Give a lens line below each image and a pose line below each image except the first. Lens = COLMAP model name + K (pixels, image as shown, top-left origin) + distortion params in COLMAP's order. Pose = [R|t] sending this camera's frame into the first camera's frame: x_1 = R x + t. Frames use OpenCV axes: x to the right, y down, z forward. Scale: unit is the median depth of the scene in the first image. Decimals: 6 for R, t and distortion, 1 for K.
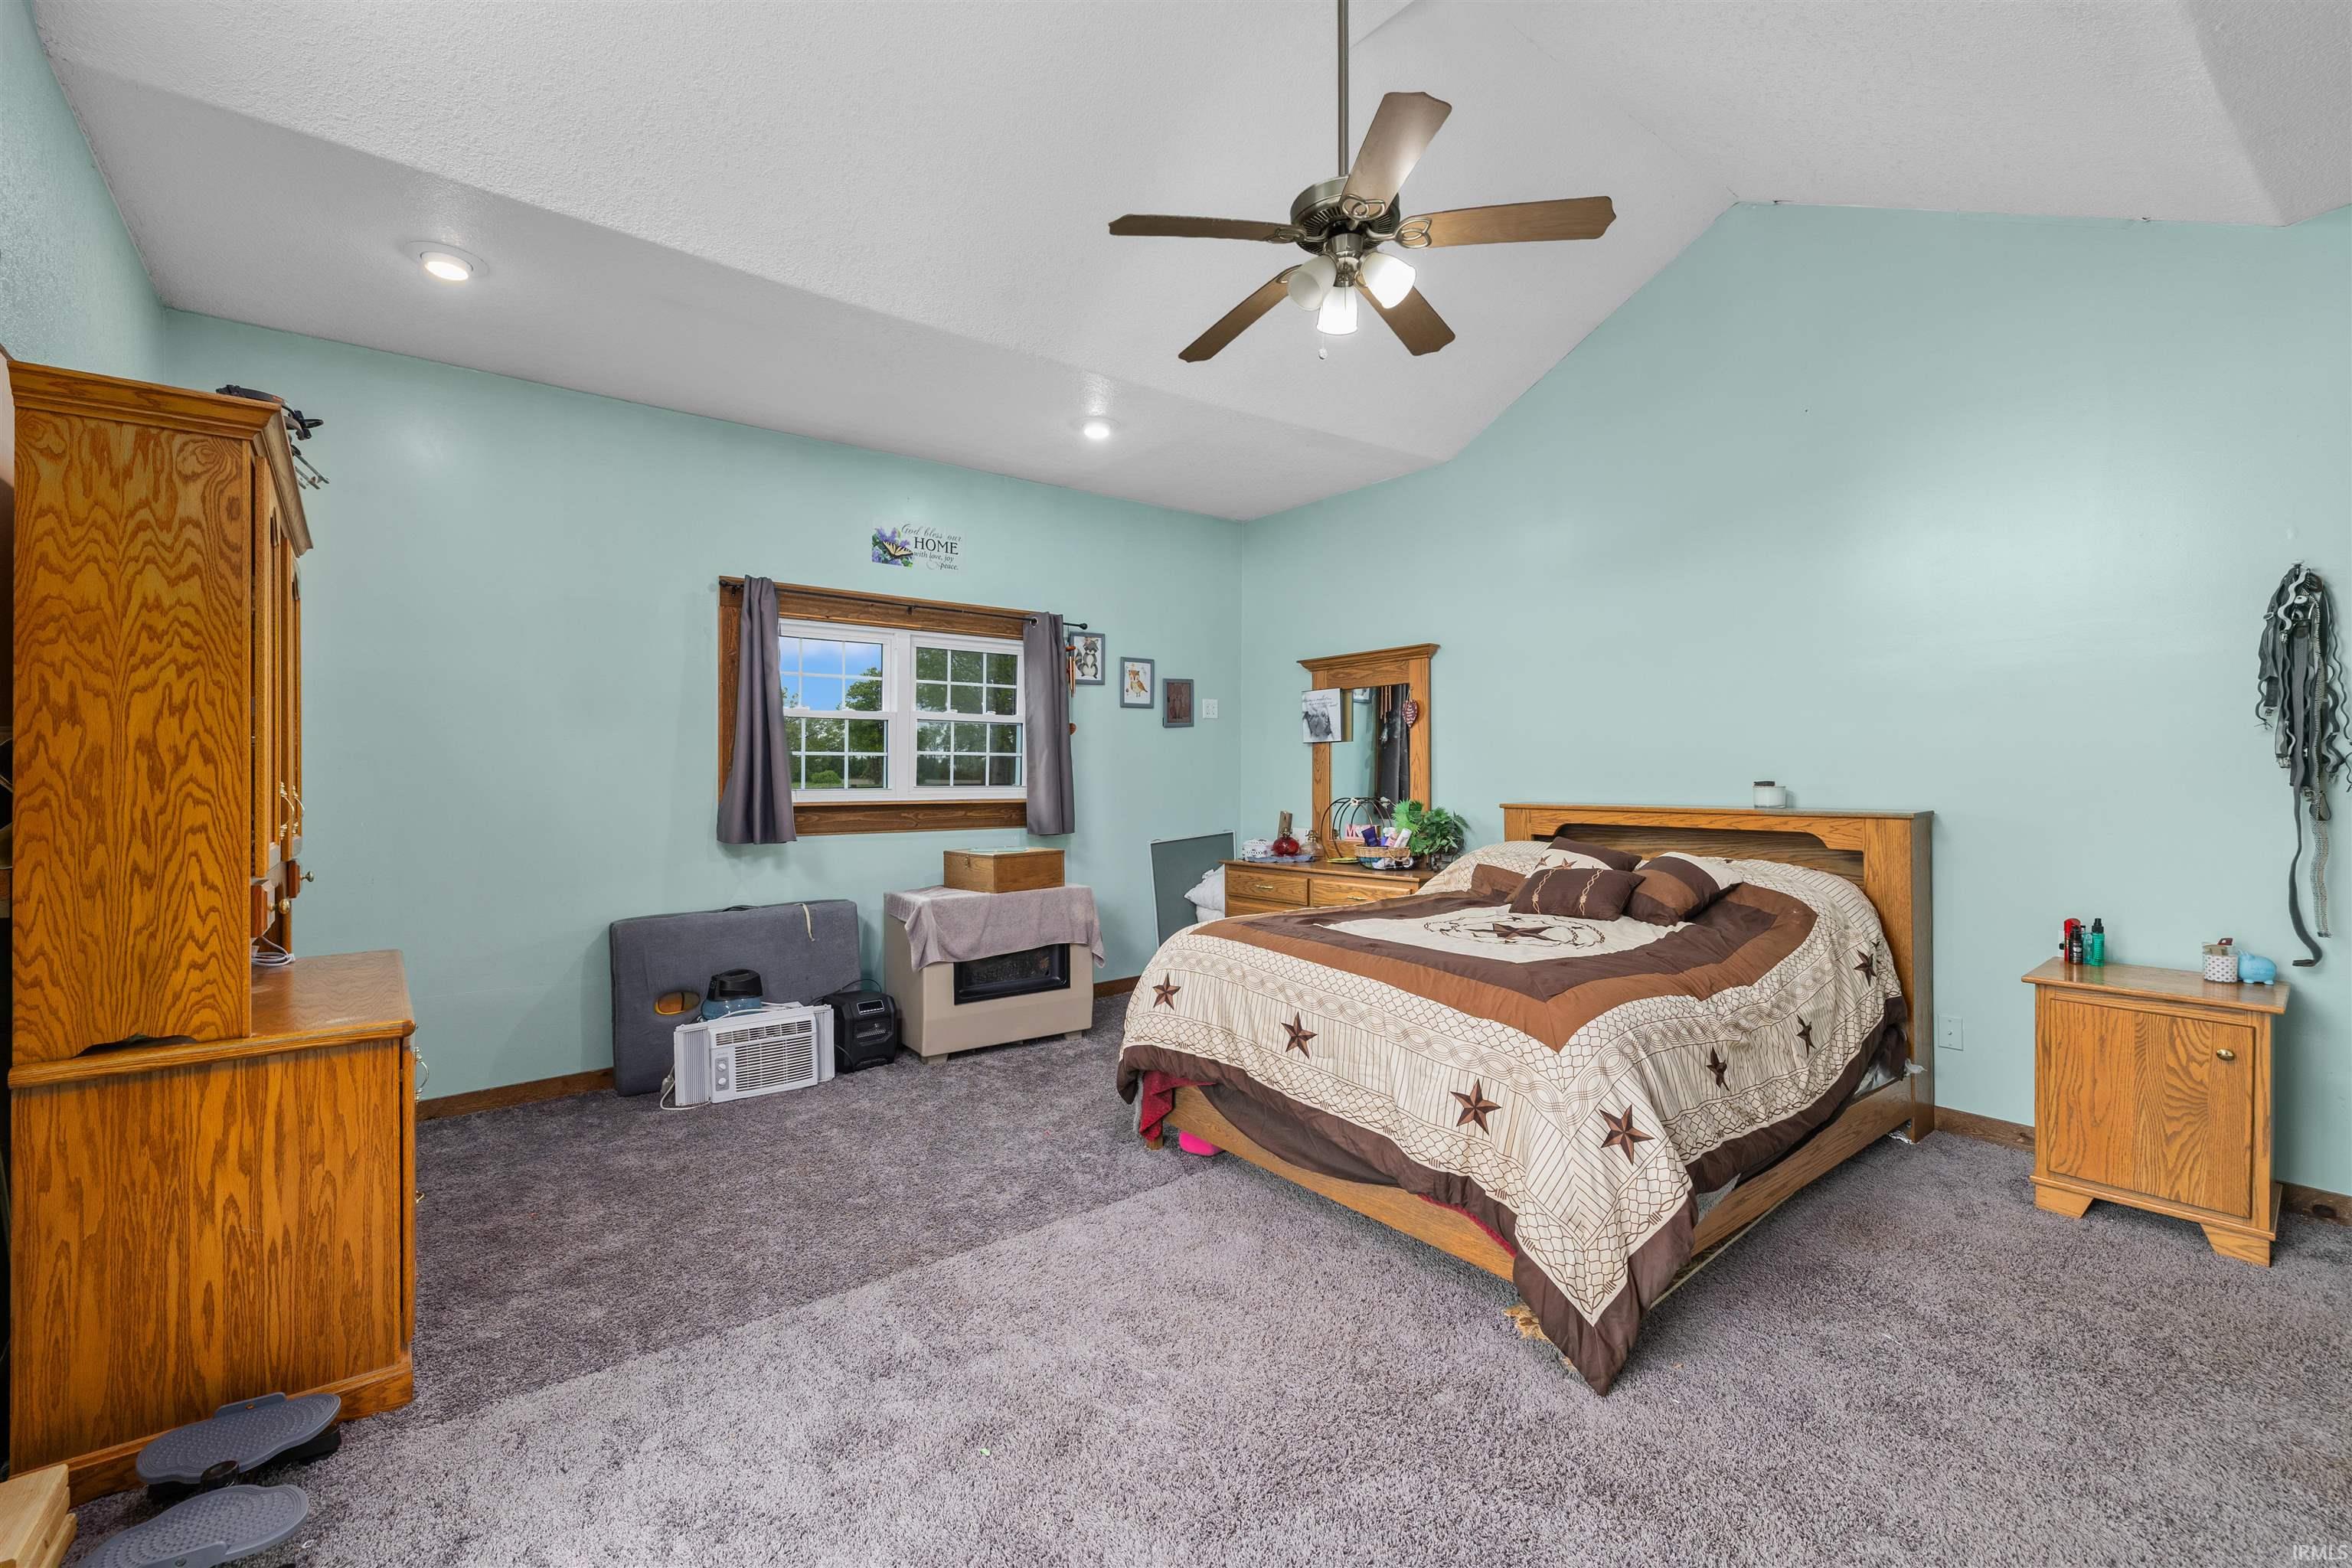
lens RADIAL K [[999.2, 0, 1168.8], [0, 999.2, 770.3], [0, 0, 1]] dist [-0.000811, 0.000196]
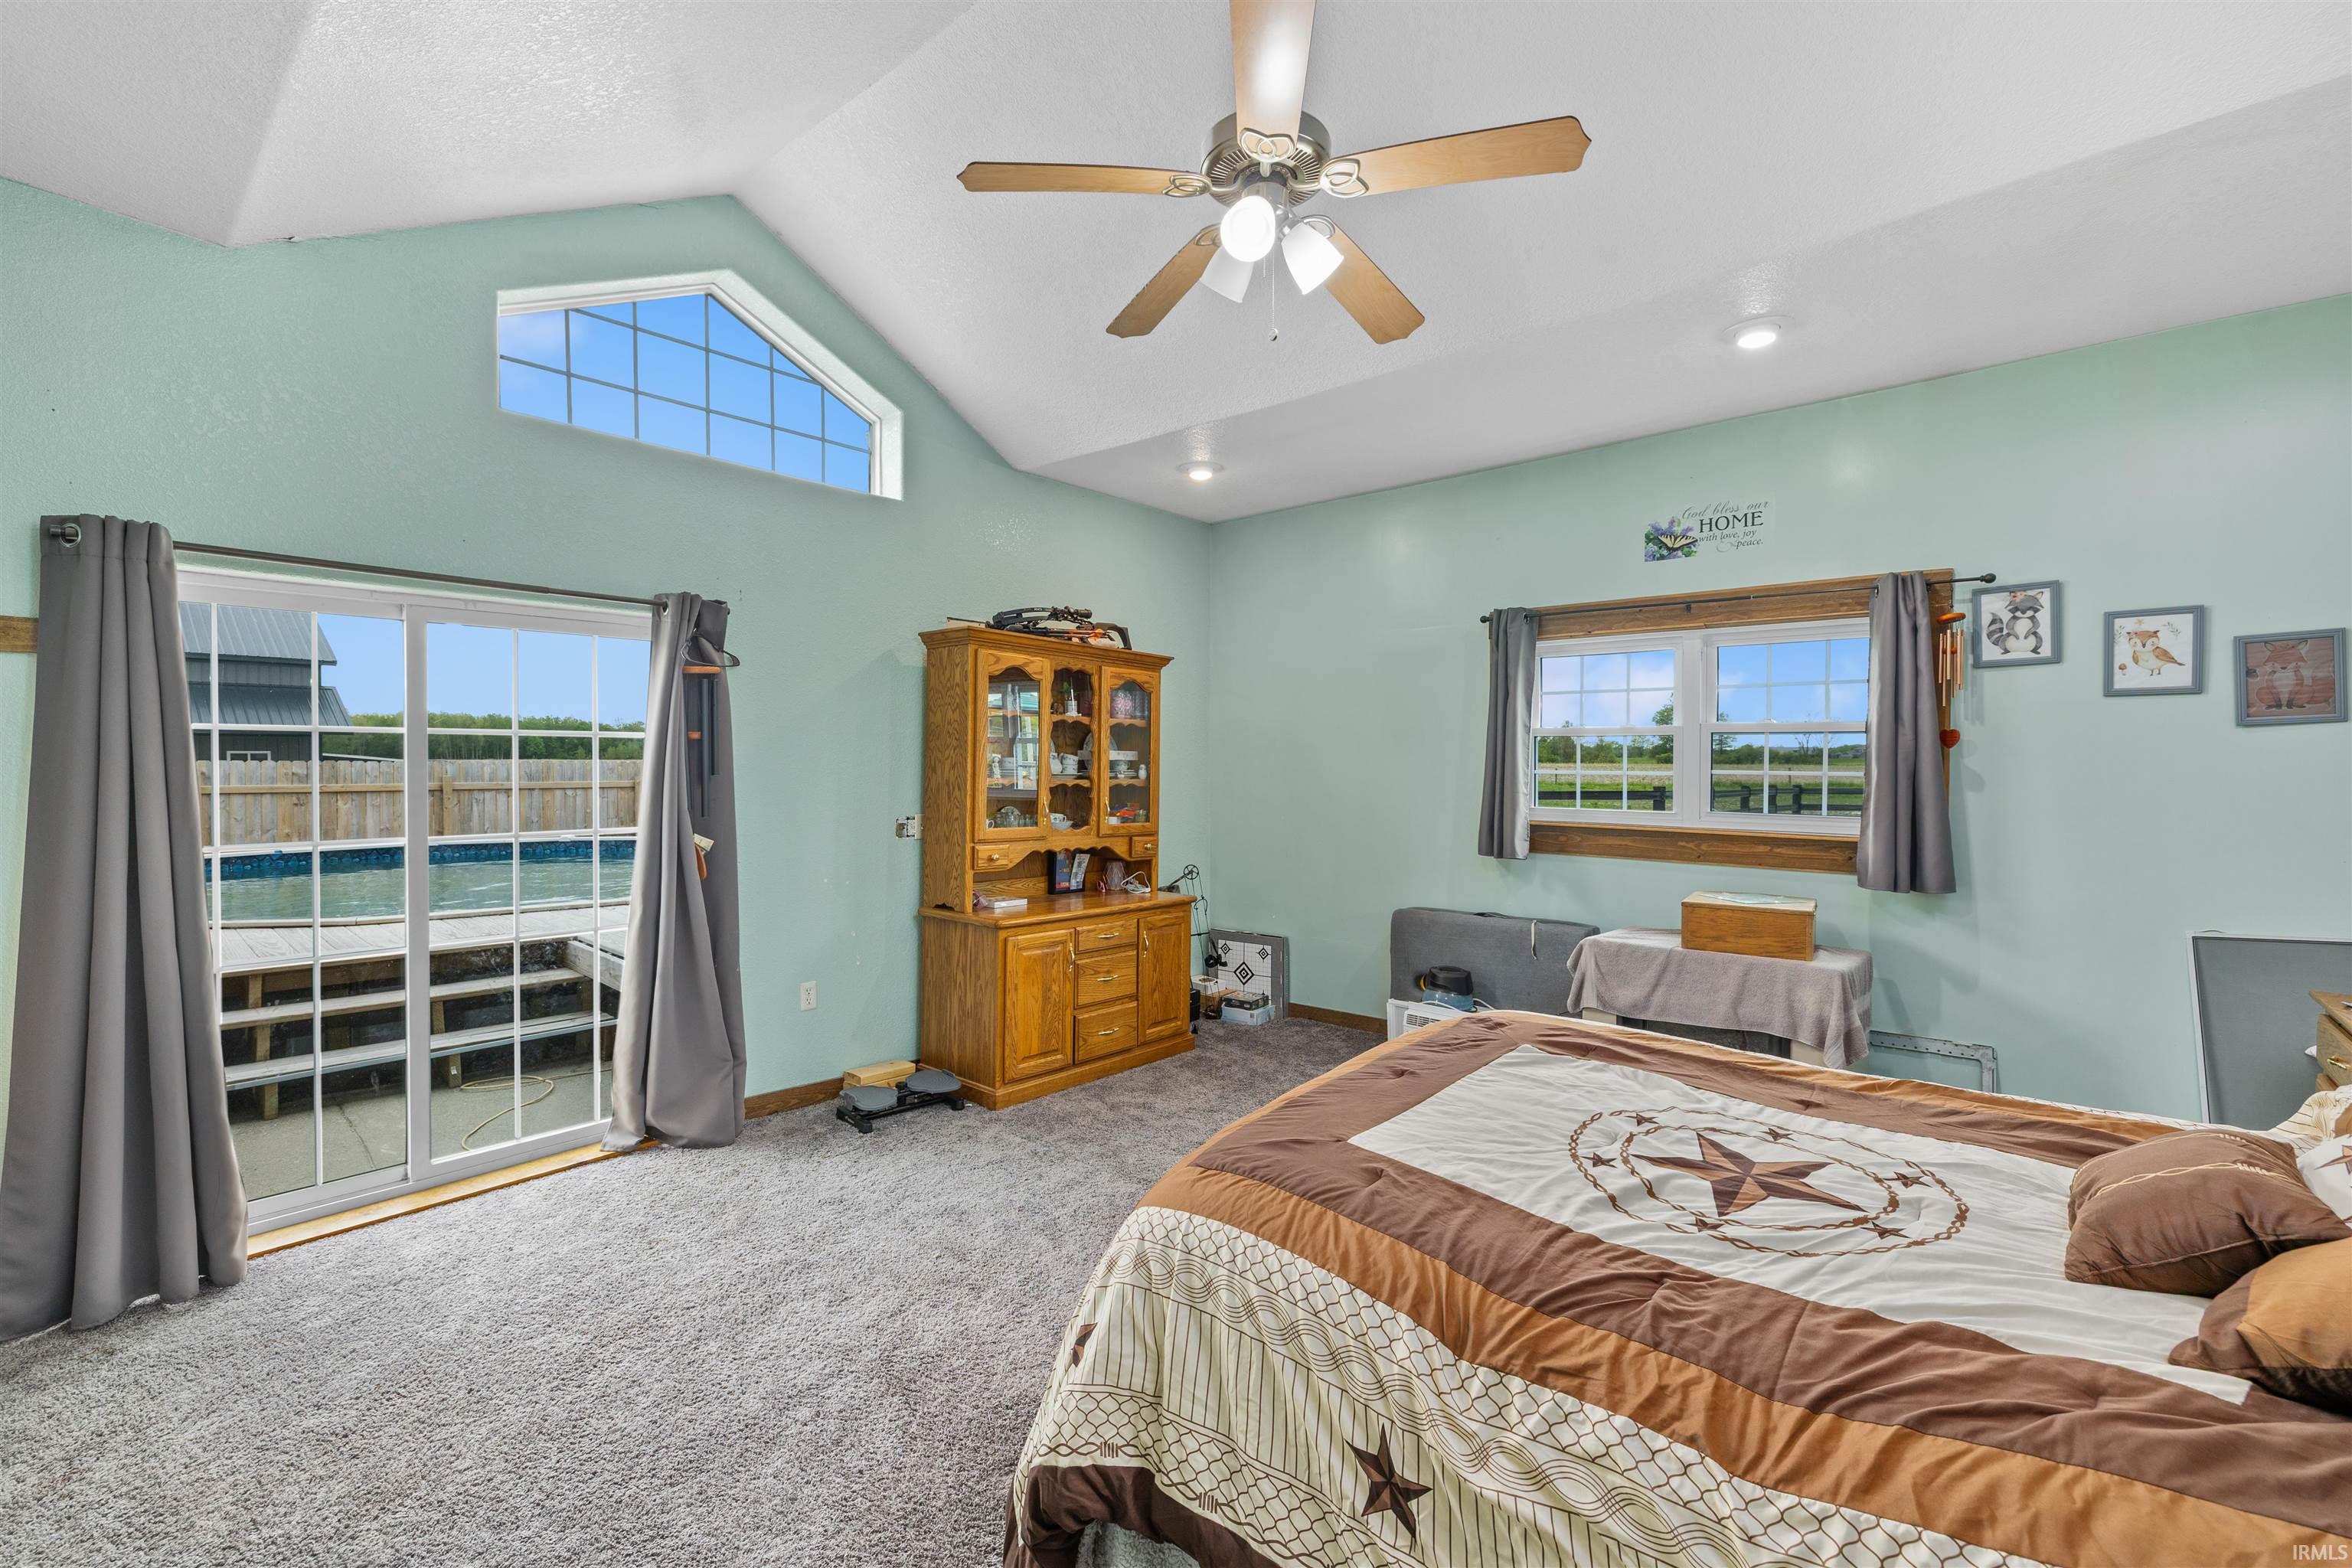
lens RADIAL K [[999.2, 0, 1171.9], [0, 999.2, 785.3], [0, 0, 1]] dist [-0.000811, 0.000196]
pose [[0.181095, 0.030402, -0.982996, 0.493749], [-0.000456, 0.999525, 0.030829, -0.032164], [0.983466, -0.005135, 0.181023, 0.389576]]
